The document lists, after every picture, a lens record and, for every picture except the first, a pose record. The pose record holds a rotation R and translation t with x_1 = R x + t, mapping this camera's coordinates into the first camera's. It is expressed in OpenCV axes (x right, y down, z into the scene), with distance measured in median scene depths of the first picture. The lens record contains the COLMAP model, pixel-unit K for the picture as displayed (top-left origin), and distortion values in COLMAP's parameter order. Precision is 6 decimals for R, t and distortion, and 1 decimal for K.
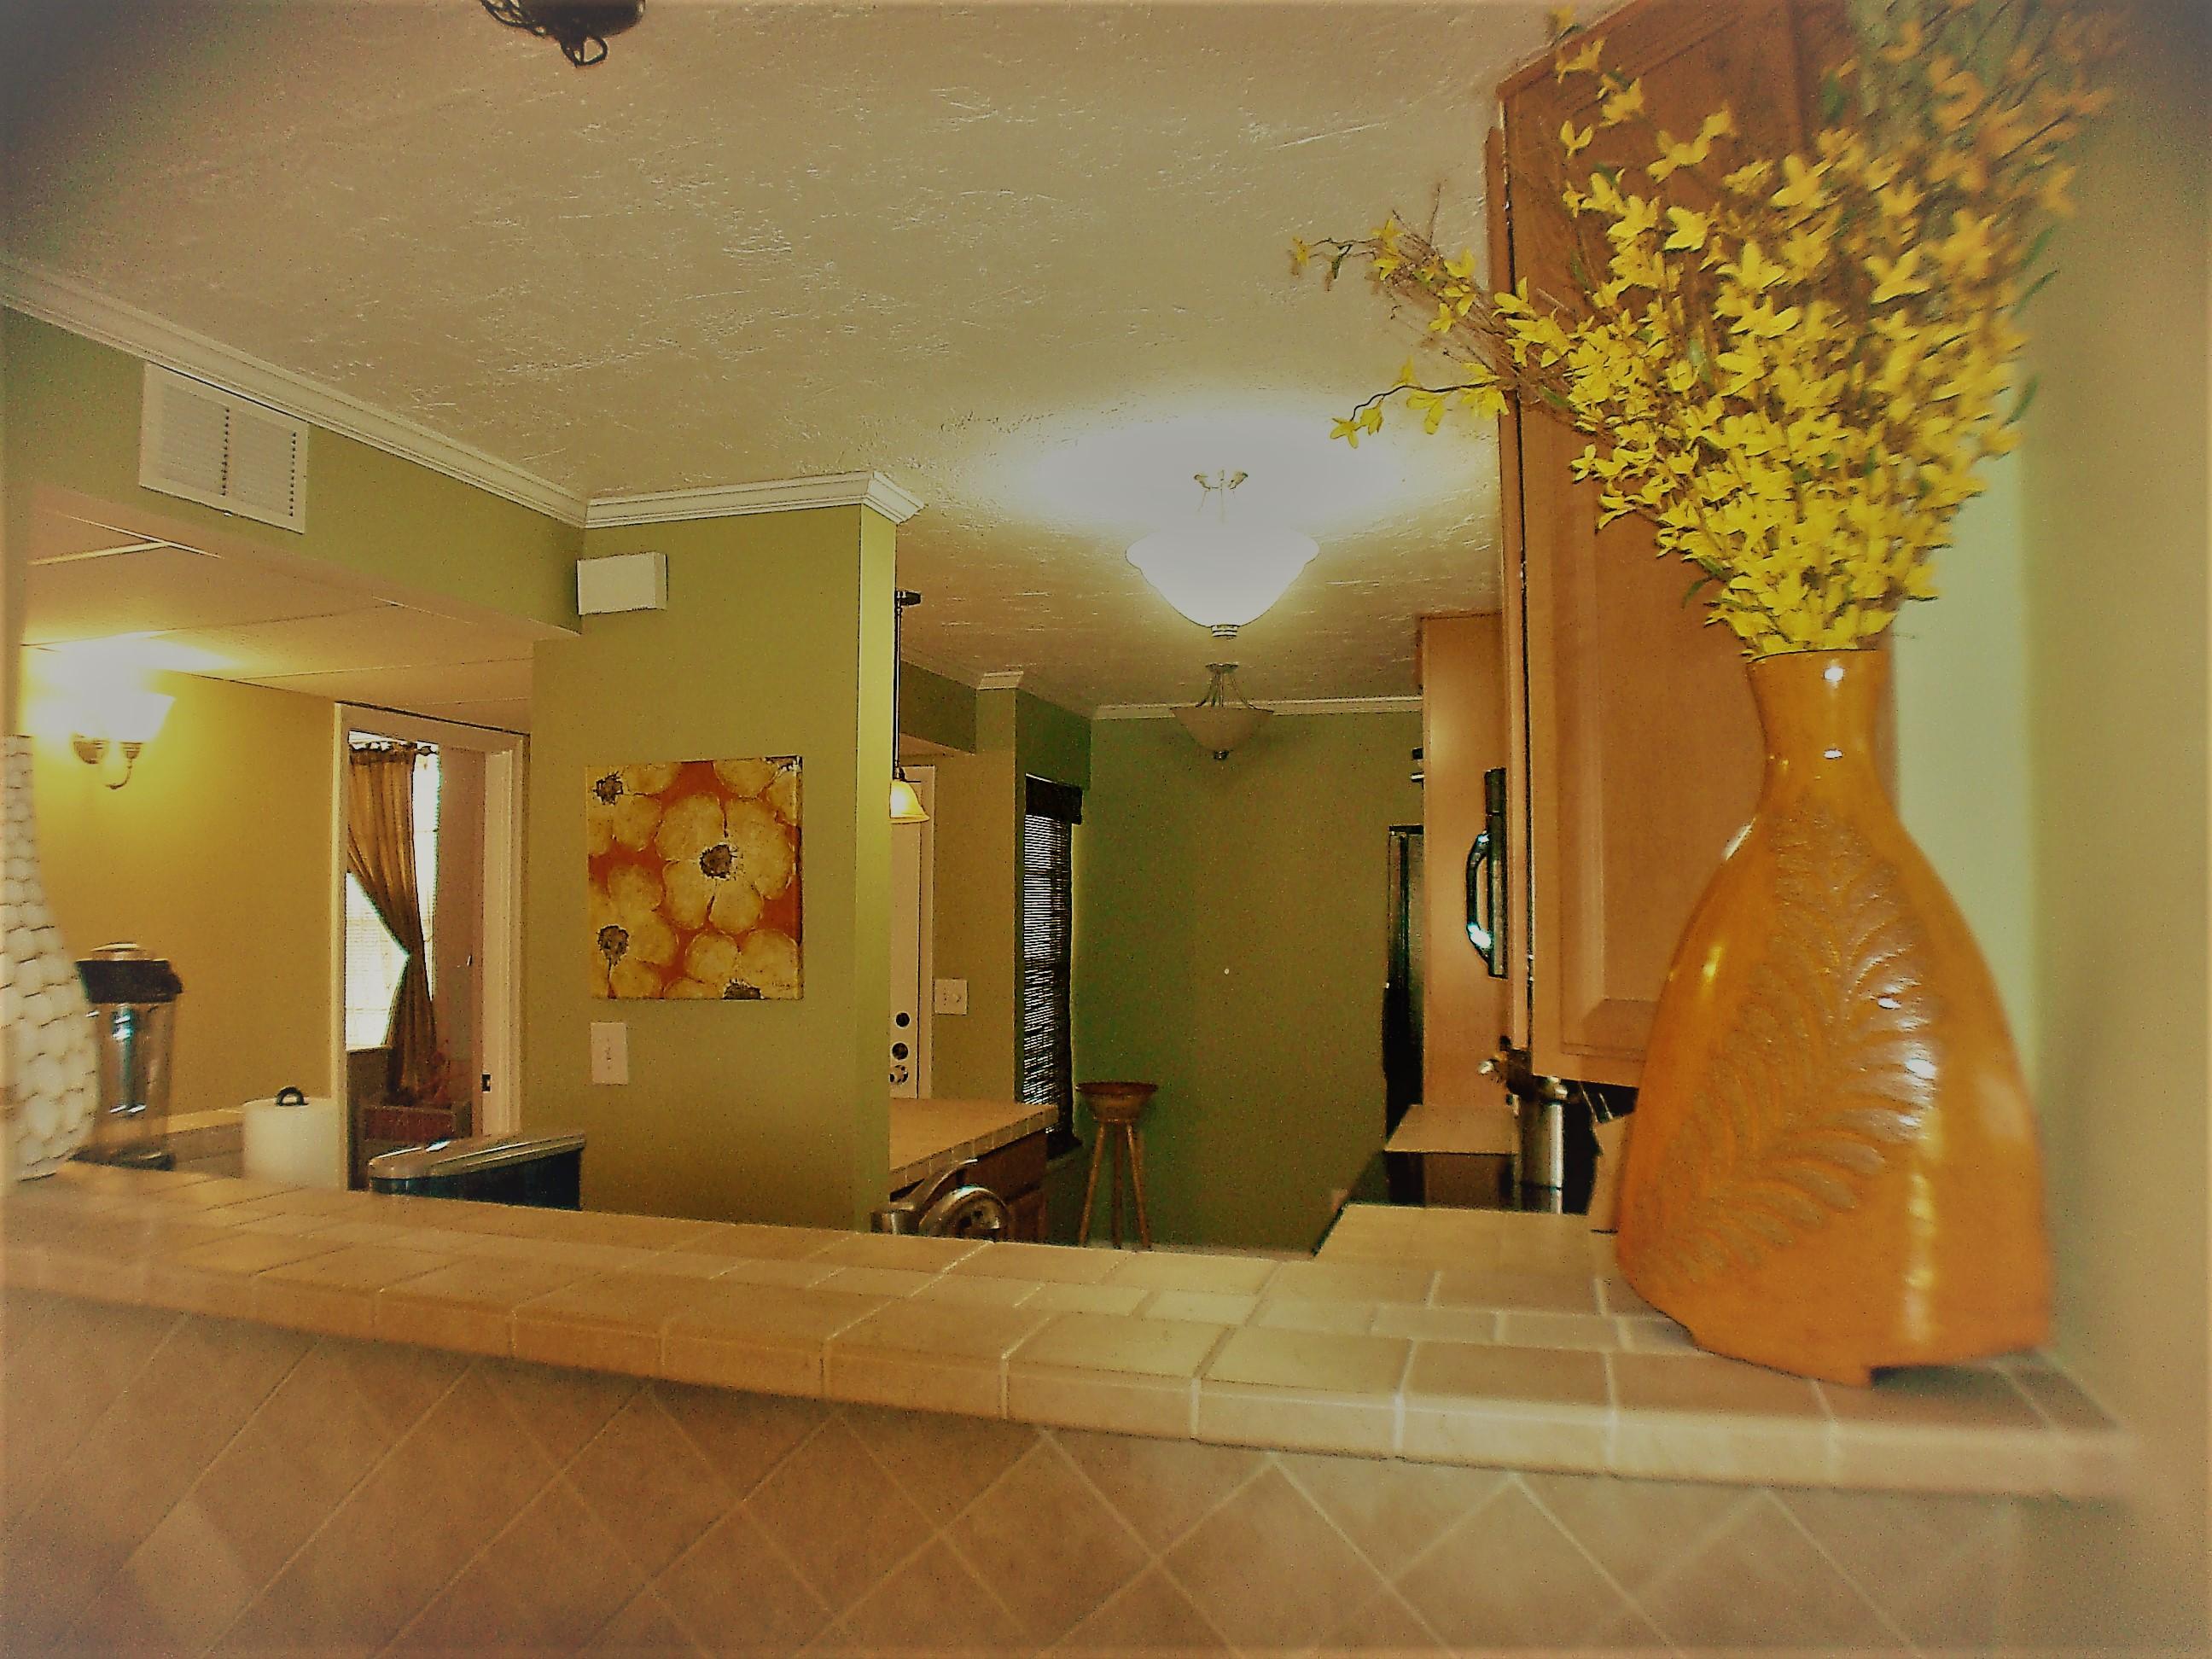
lens RADIAL K [[1546.3, 0, 1104.6], [0, 1546.3, 874.5], [0, 0, 1]] dist [-0.170096, 0.060008]
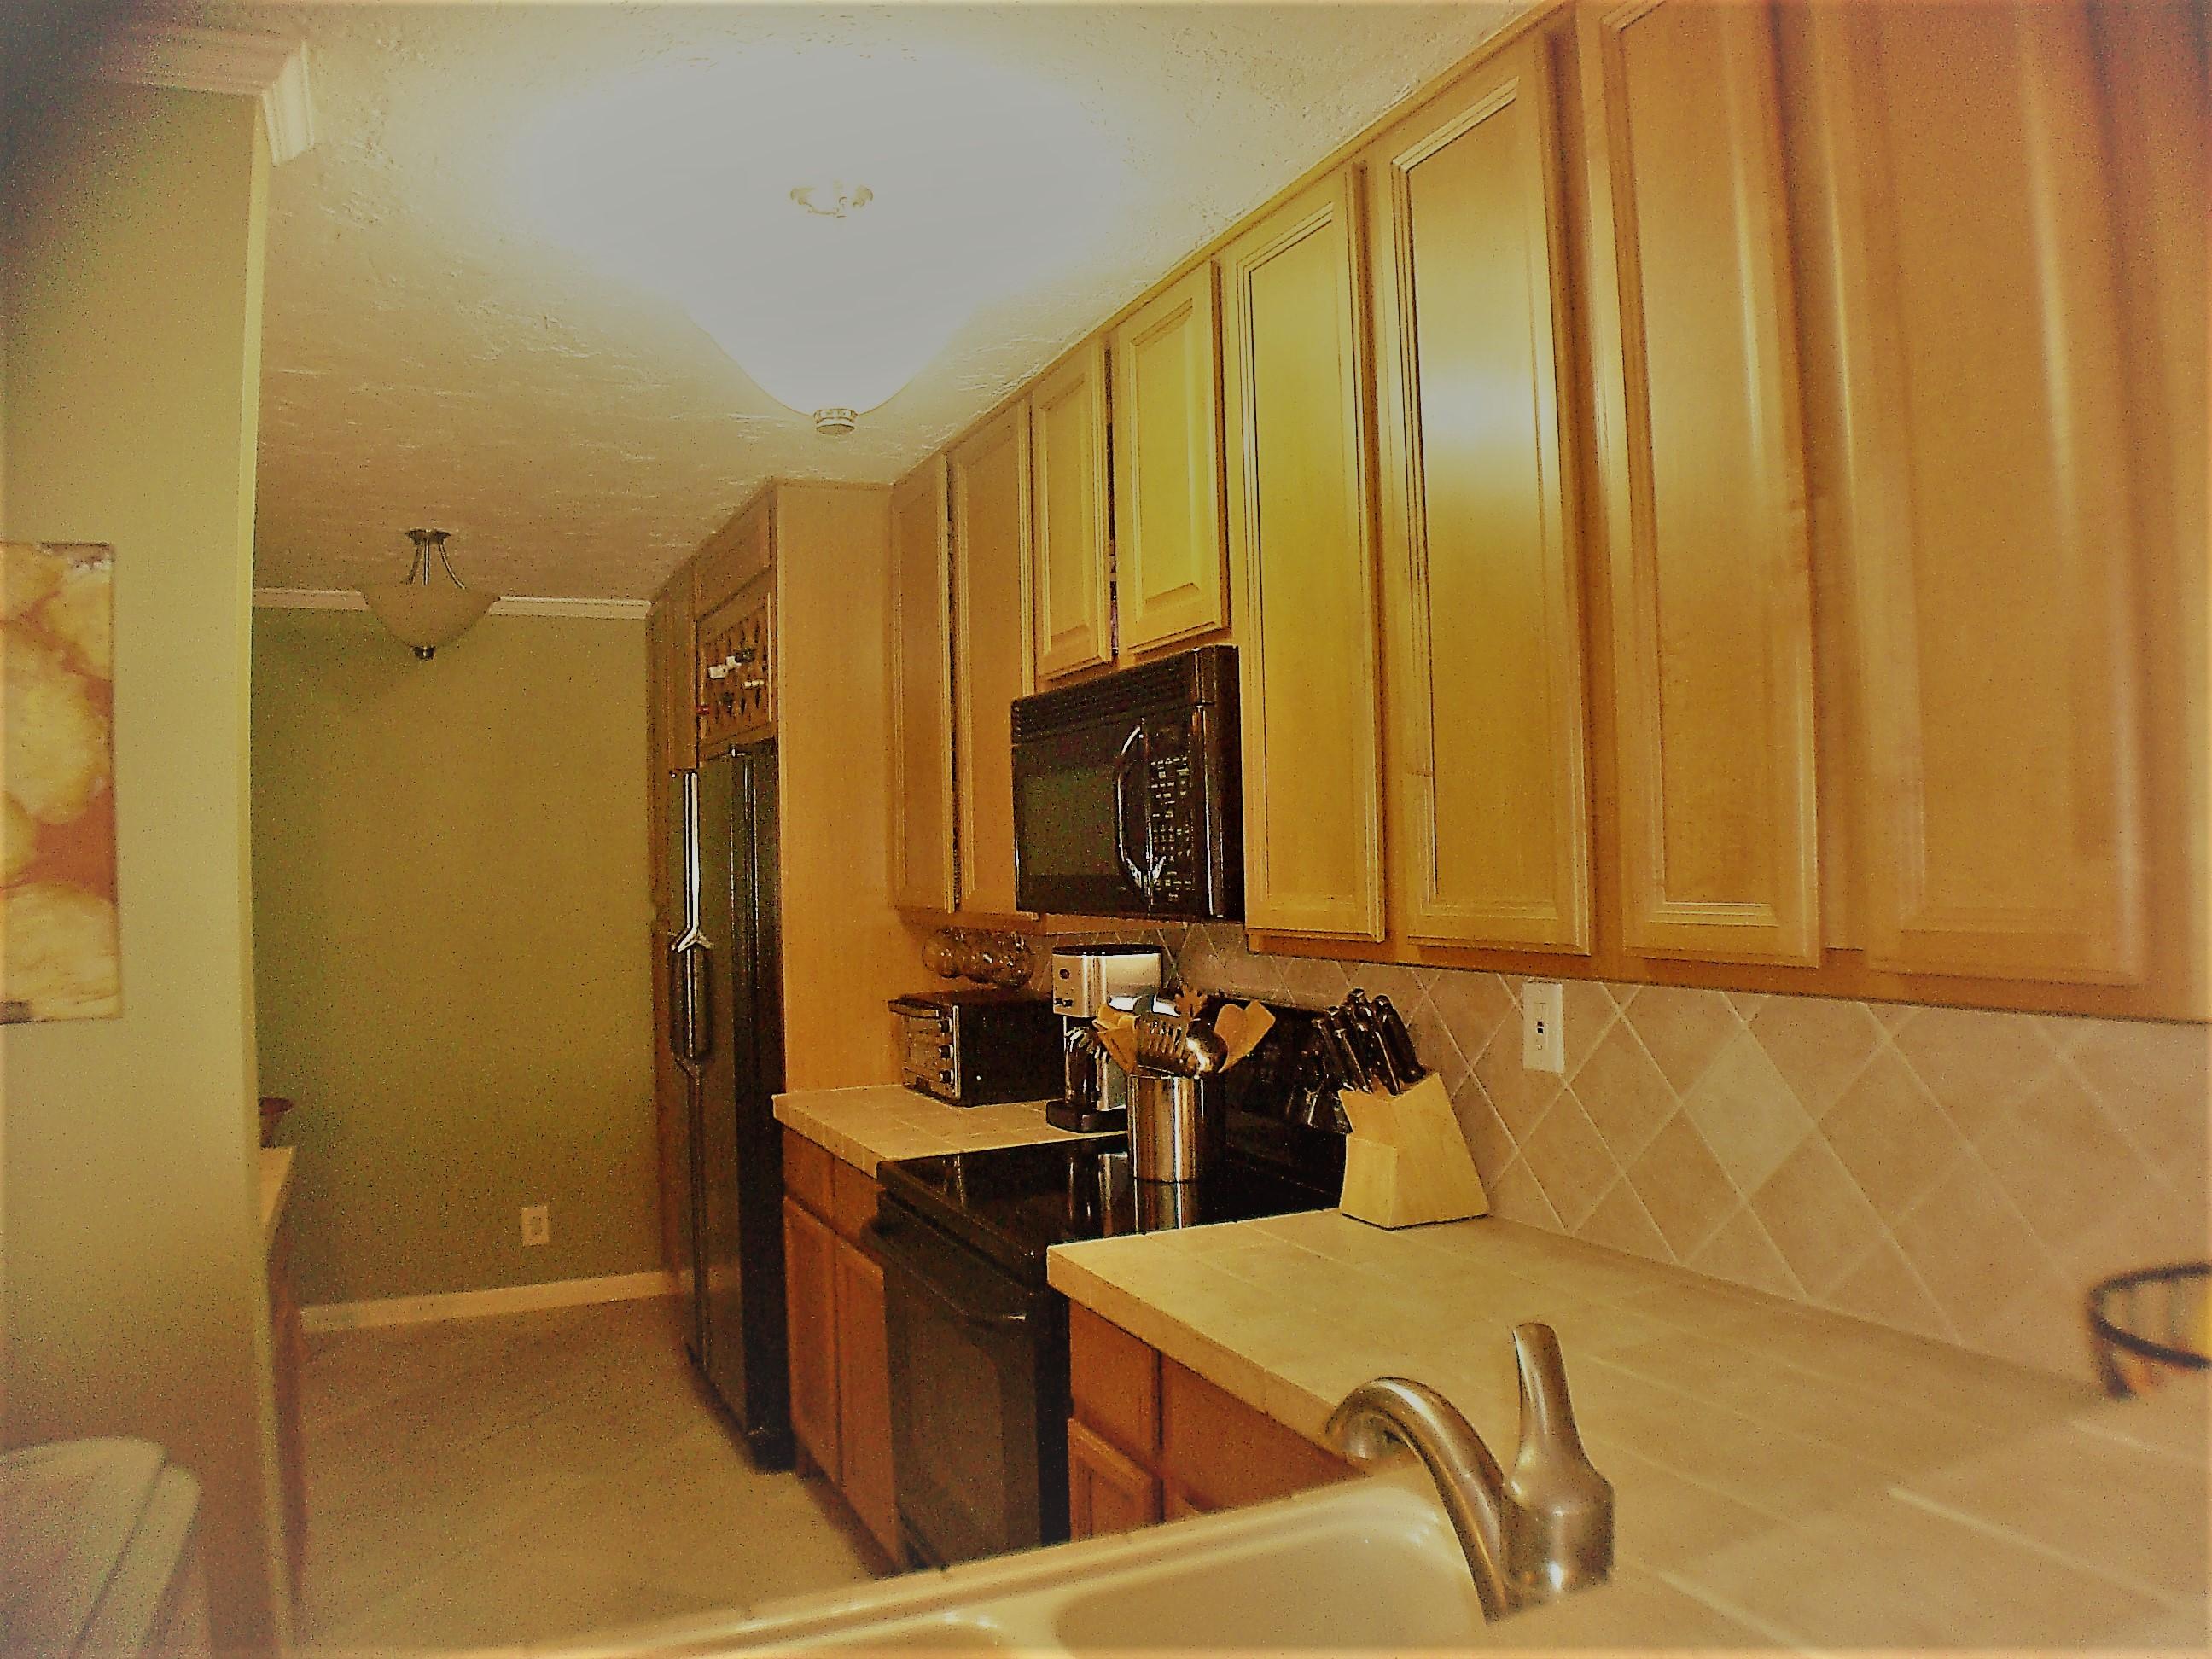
lens RADIAL K [[1546.3, 0, 1104.6], [0, 1546.3, 874.5], [0, 0, 1]] dist [-0.170096, 0.060008]
pose [[0.754239, -0.020310, 0.656285, -0.265172], [0.004180, 0.999650, 0.026132, 0.022037], [-0.656586, -0.016966, 0.754060, 0.416763]]
